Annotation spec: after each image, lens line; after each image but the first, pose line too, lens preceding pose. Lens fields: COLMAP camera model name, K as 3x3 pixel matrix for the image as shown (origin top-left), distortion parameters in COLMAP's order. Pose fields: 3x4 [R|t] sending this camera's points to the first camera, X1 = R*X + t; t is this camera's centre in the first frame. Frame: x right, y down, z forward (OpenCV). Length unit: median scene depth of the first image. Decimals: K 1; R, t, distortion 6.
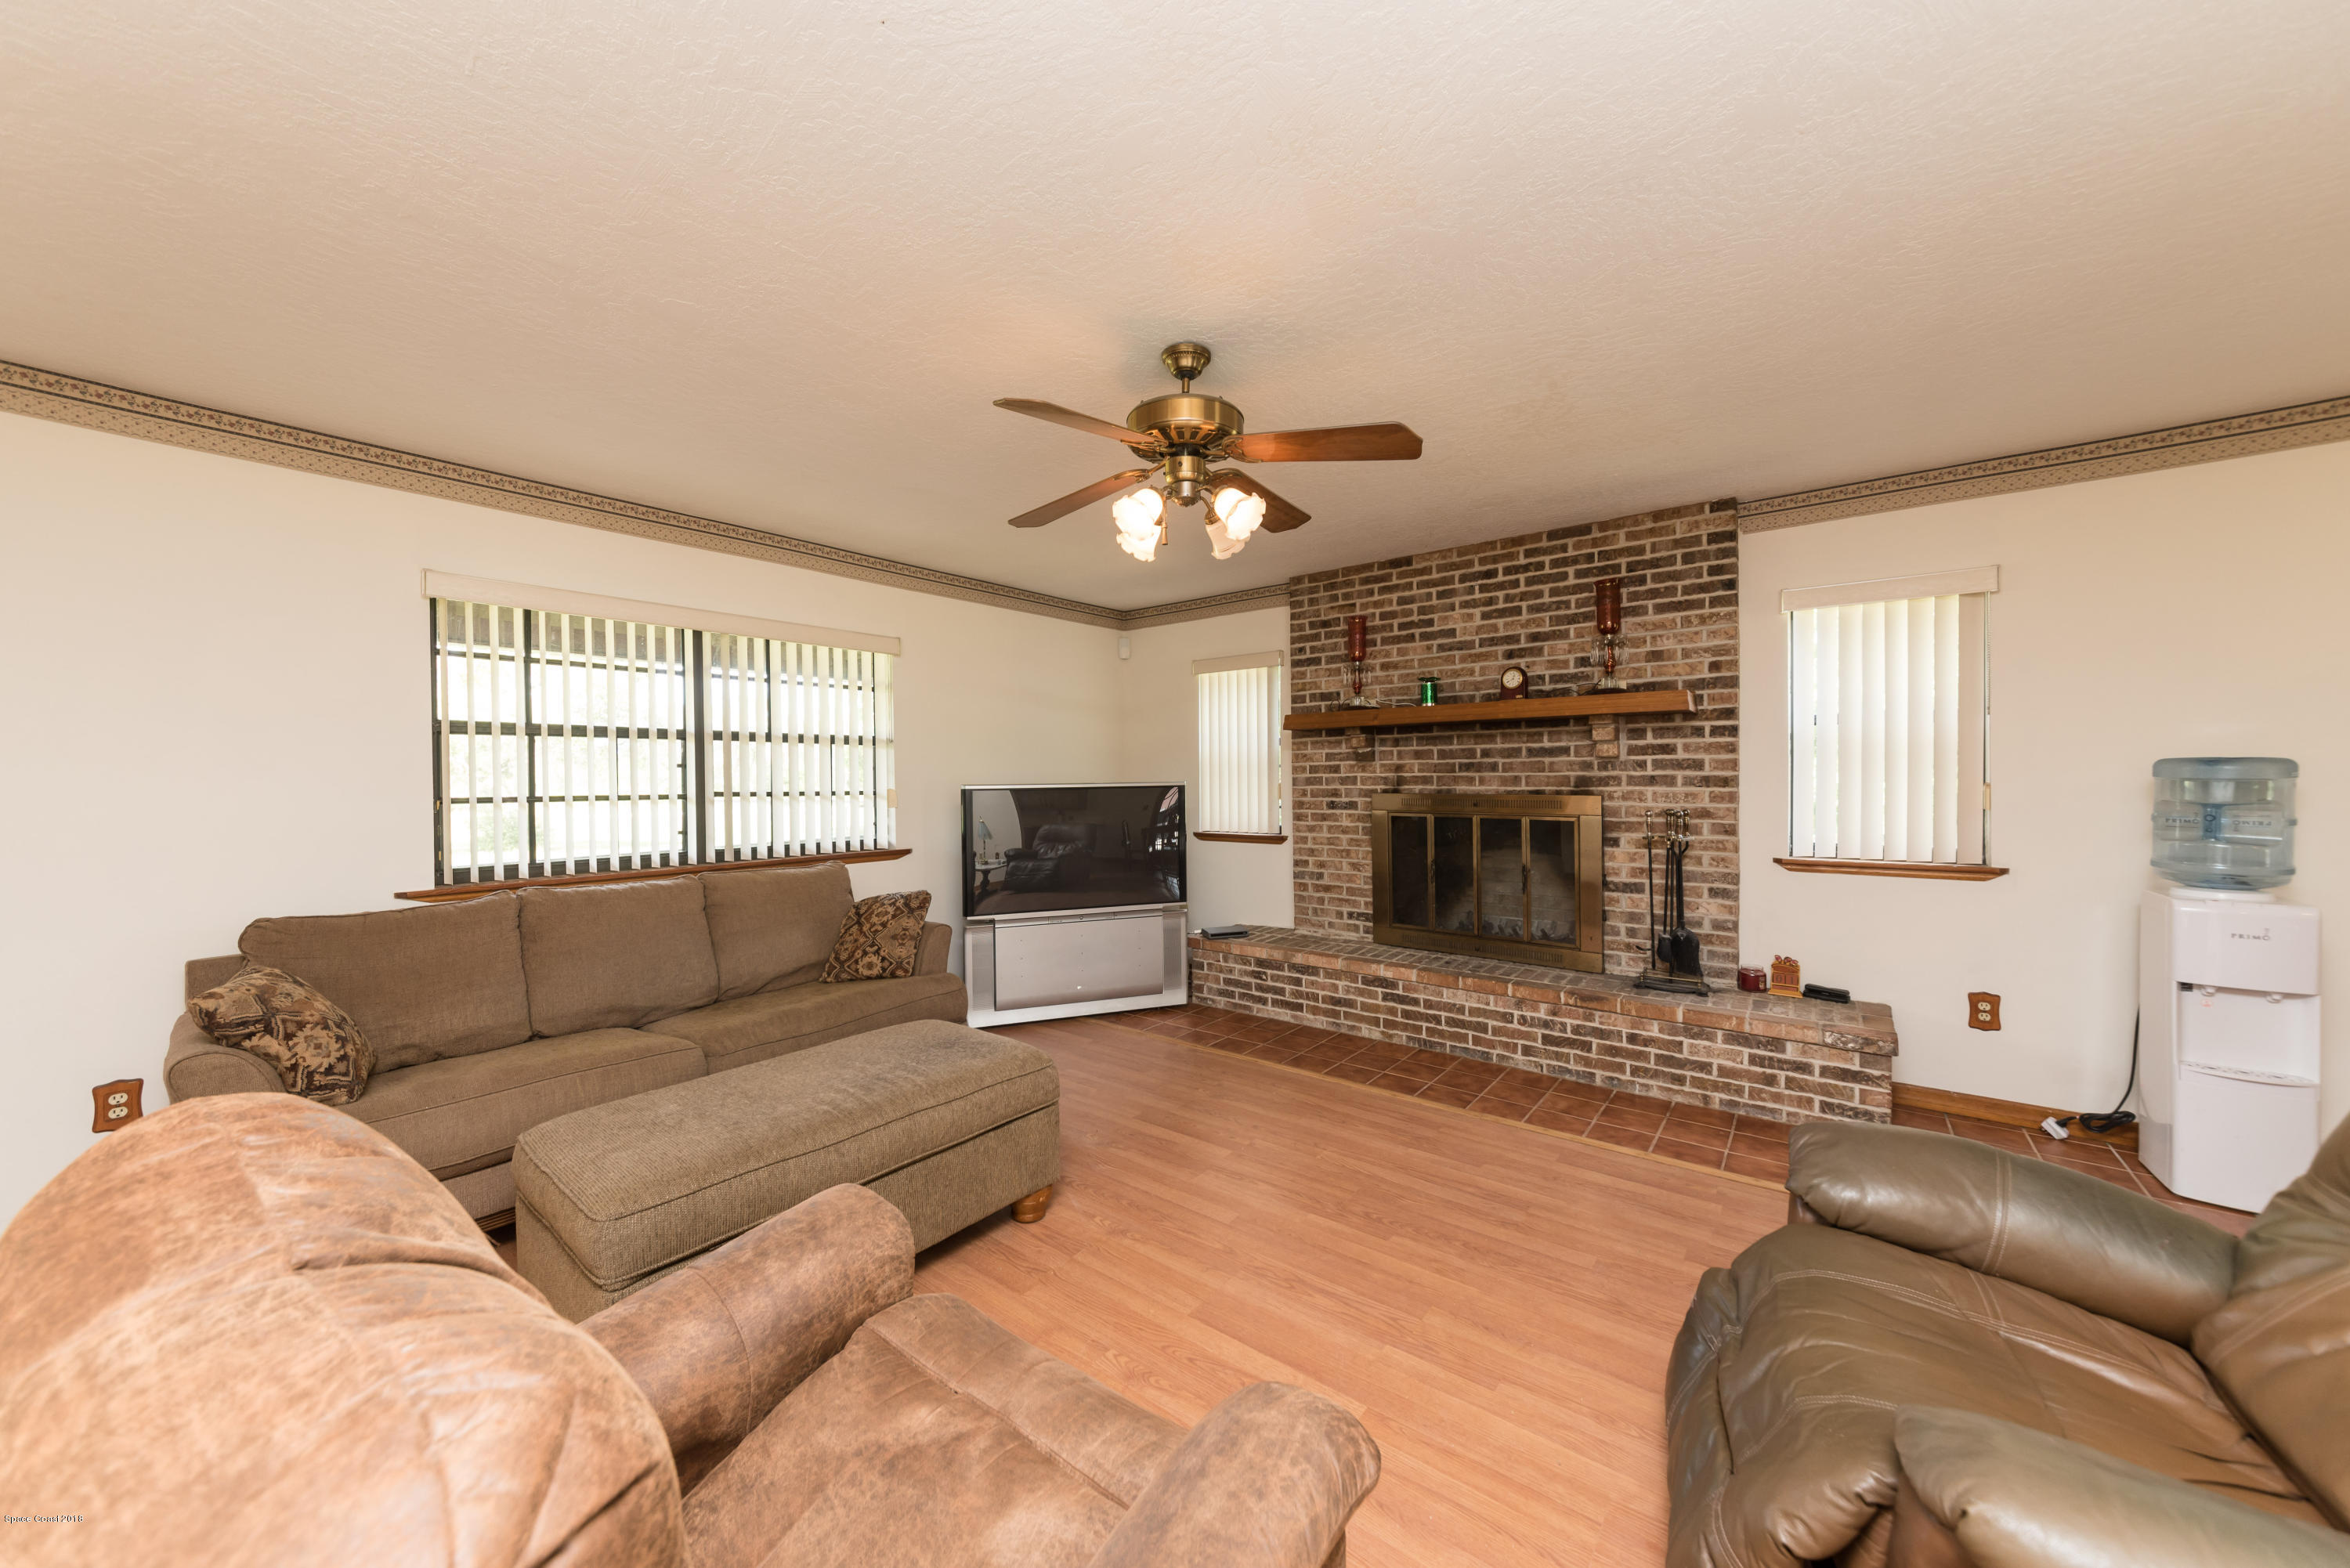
lens RADIAL K [[818.5, 0, 1178.5], [0, 818.5, 780.3], [0, 0, 1]] dist [-0.002340, -0.000408]
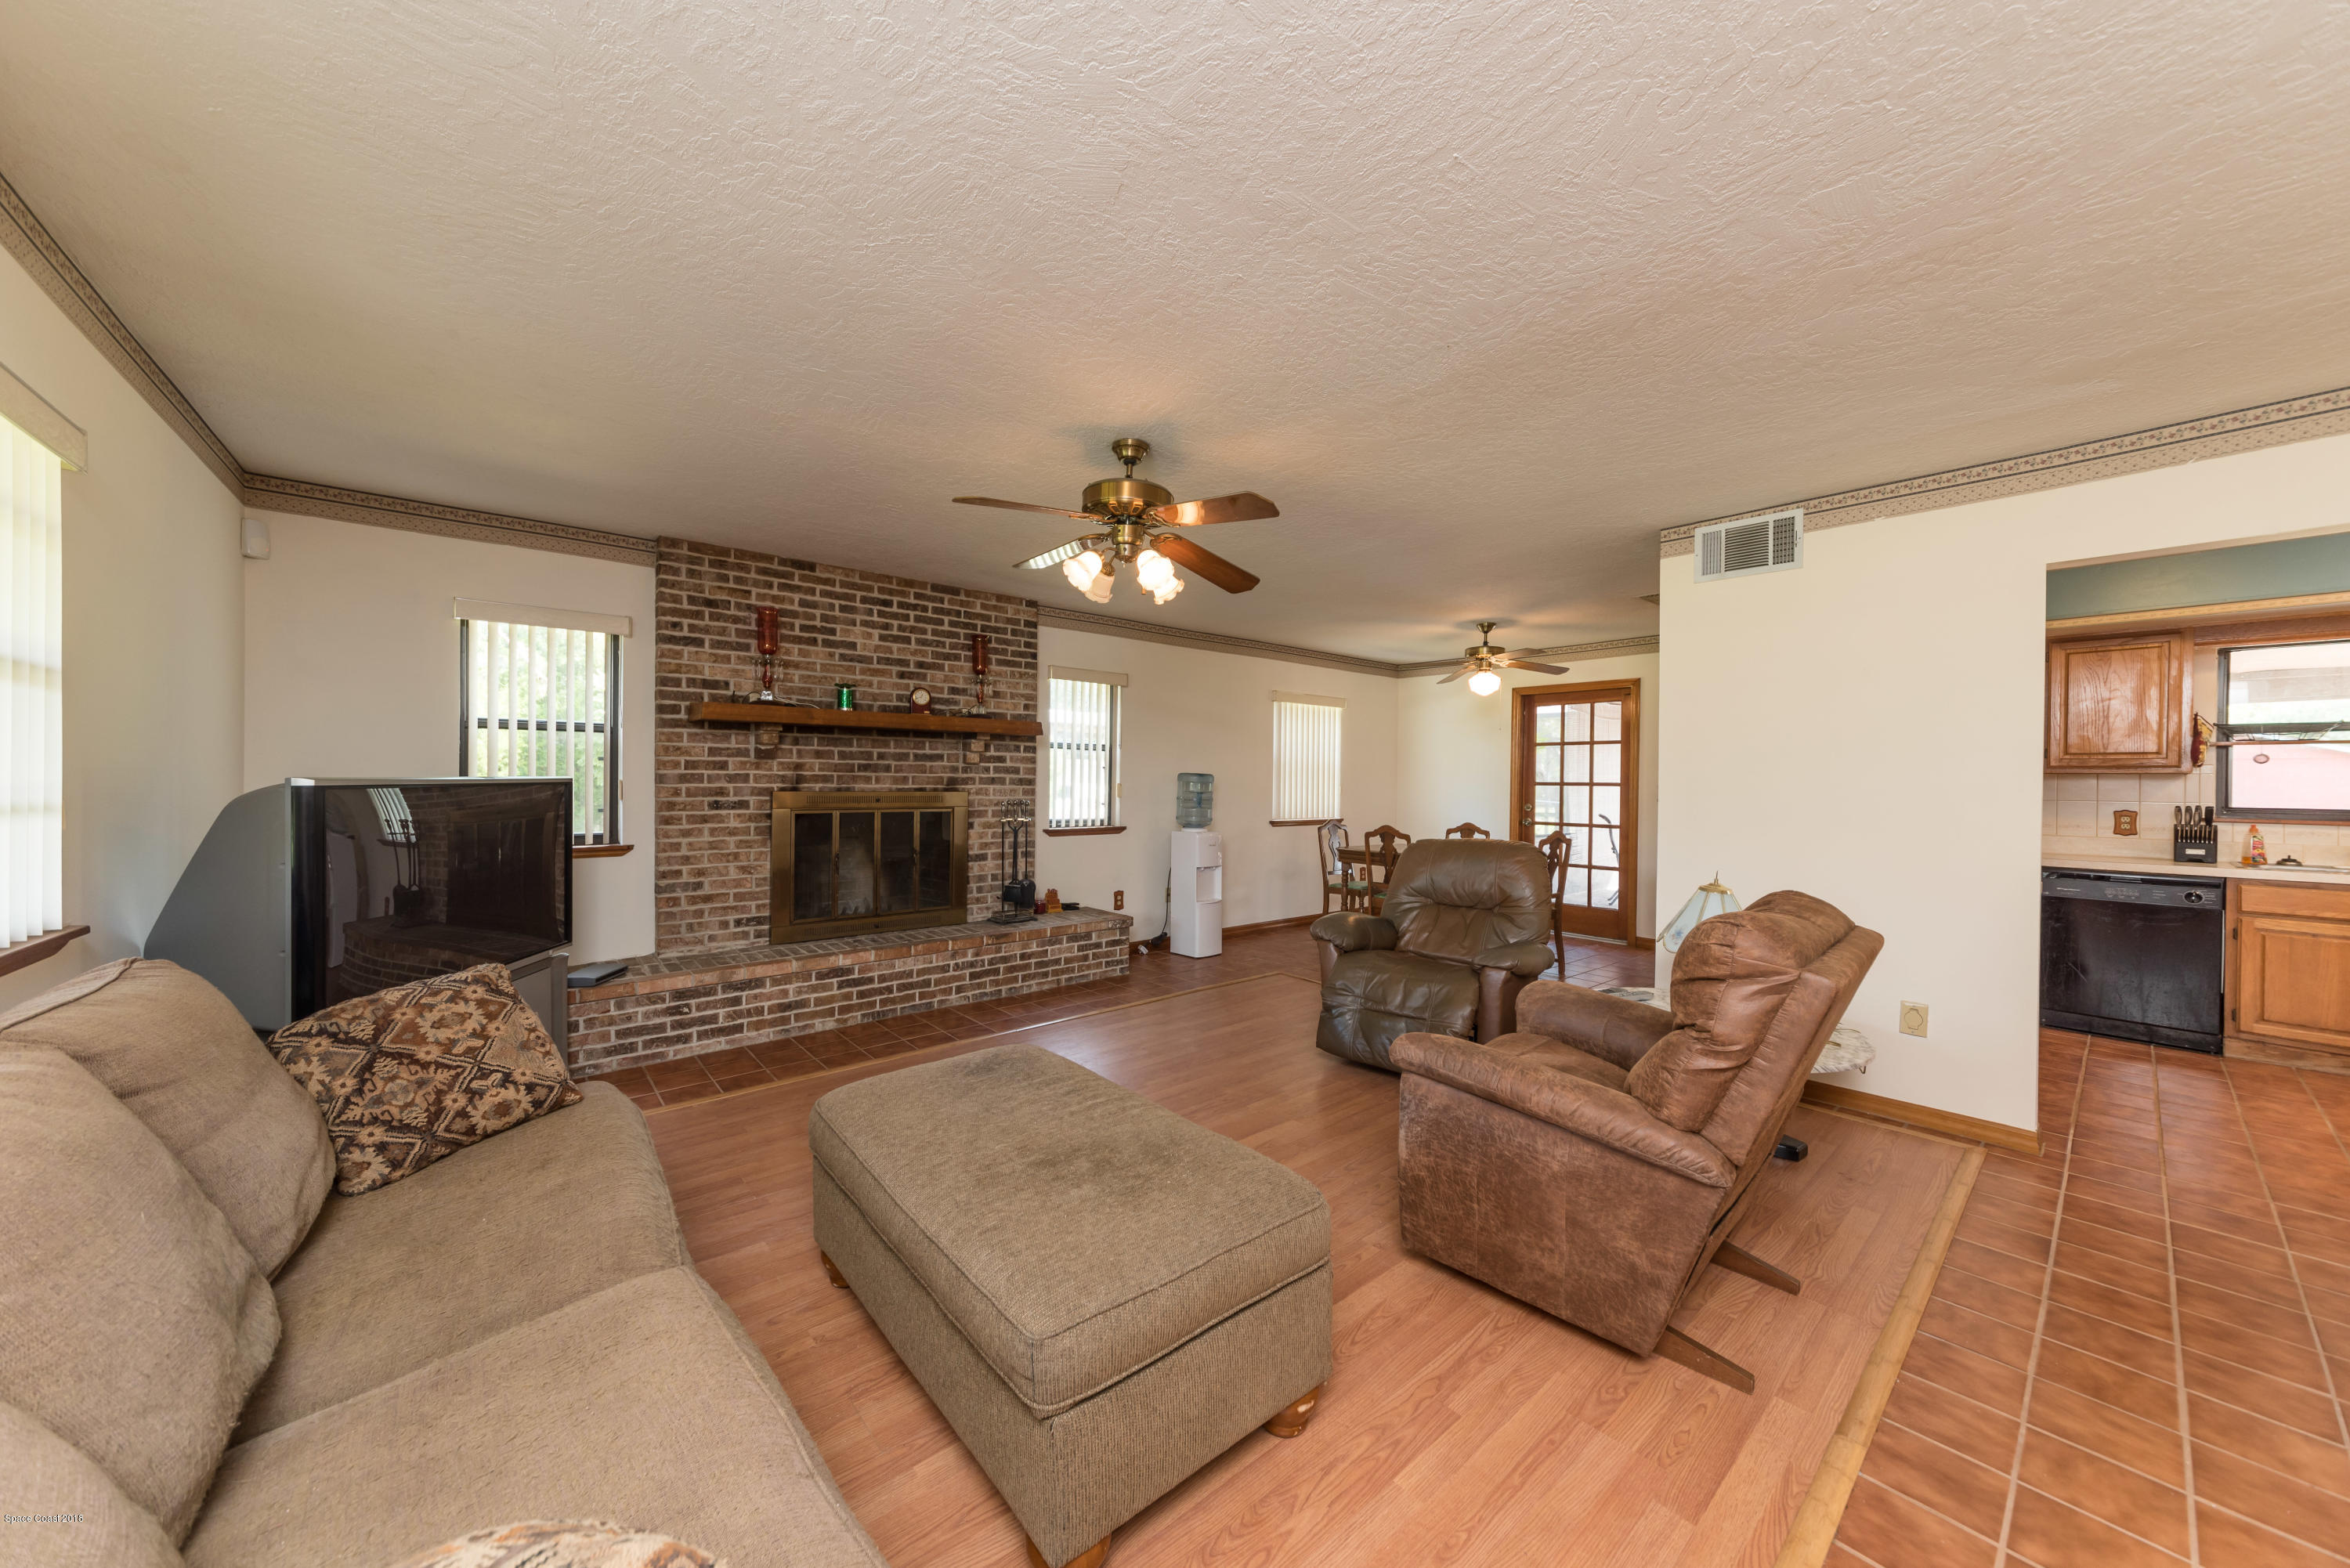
lens RADIAL K [[818.5, 0, 1176.3], [0, 818.5, 778.9], [0, 0, 1]] dist [-0.002340, -0.000408]
pose [[0.180622, 0.010334, 0.983498, -0.693744], [-0.007355, 0.999931, -0.009156, 0.006667], [-0.983525, -0.005580, 0.180686, 0.382730]]
